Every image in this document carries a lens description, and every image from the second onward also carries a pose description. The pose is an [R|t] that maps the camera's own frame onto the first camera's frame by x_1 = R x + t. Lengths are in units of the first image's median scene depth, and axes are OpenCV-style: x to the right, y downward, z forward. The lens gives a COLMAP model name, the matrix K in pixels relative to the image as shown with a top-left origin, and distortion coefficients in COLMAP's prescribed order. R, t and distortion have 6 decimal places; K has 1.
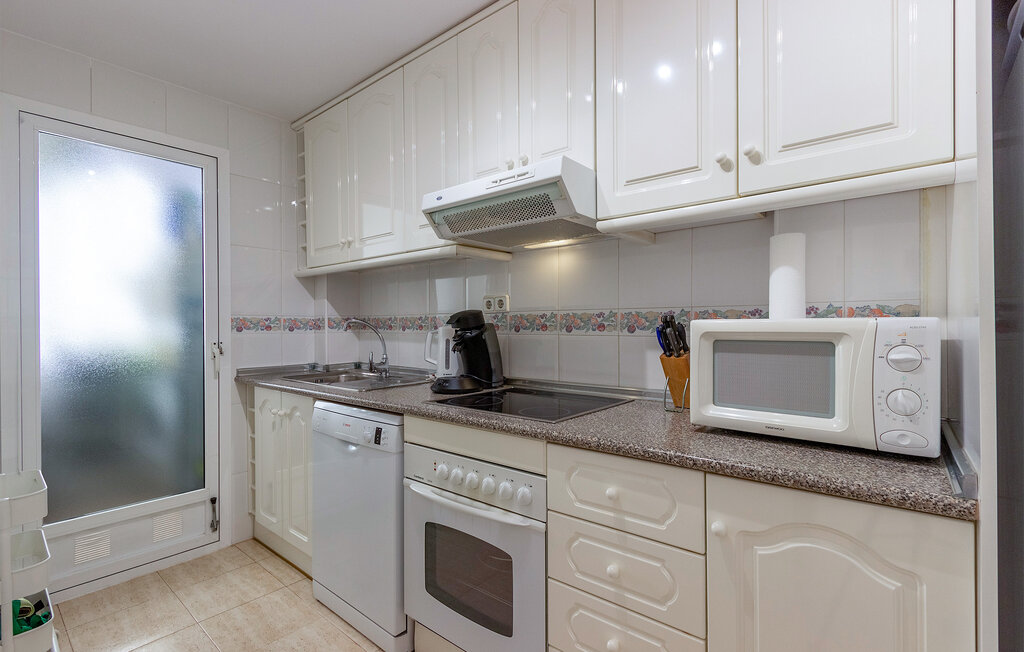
lens RADIAL K [[476.8, 0, 512.0], [0, 476.8, 326.0], [0, 0, 1]] dist [-0.000317, -0.000038]
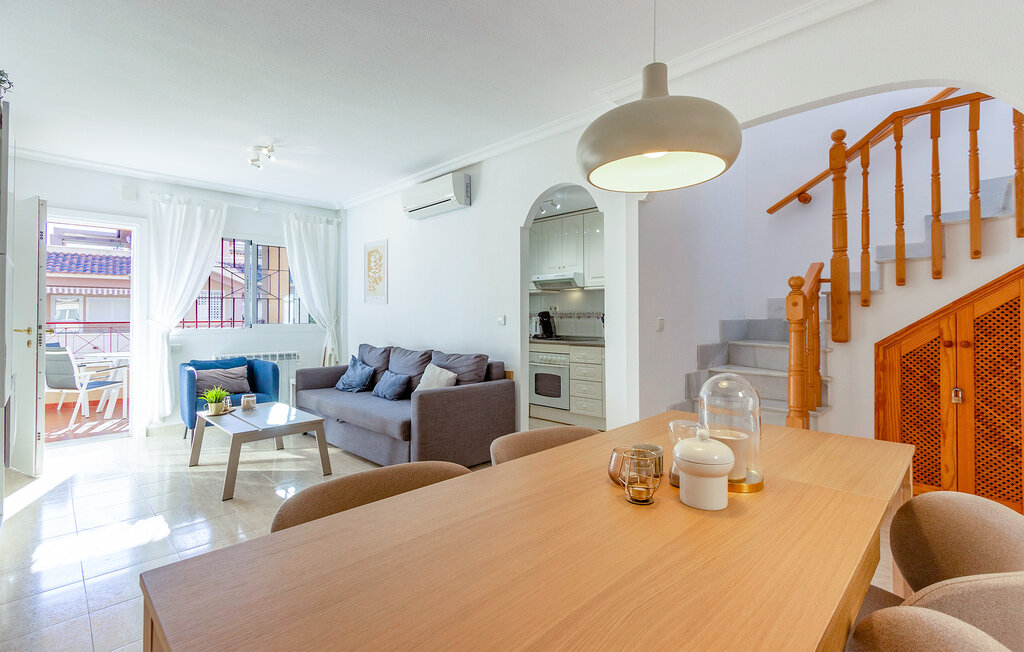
lens RADIAL K [[466.2, 0, 517.7], [0, 466.2, 313.9], [0, 0, 1]] dist [-0.001122, -0.000161]
pose [[0.997451, 0.001437, -0.071335, -0.053645], [-0.001843, 0.999983, -0.005622, -0.000158], [0.071326, 0.005739, 0.997437, -1.952777]]
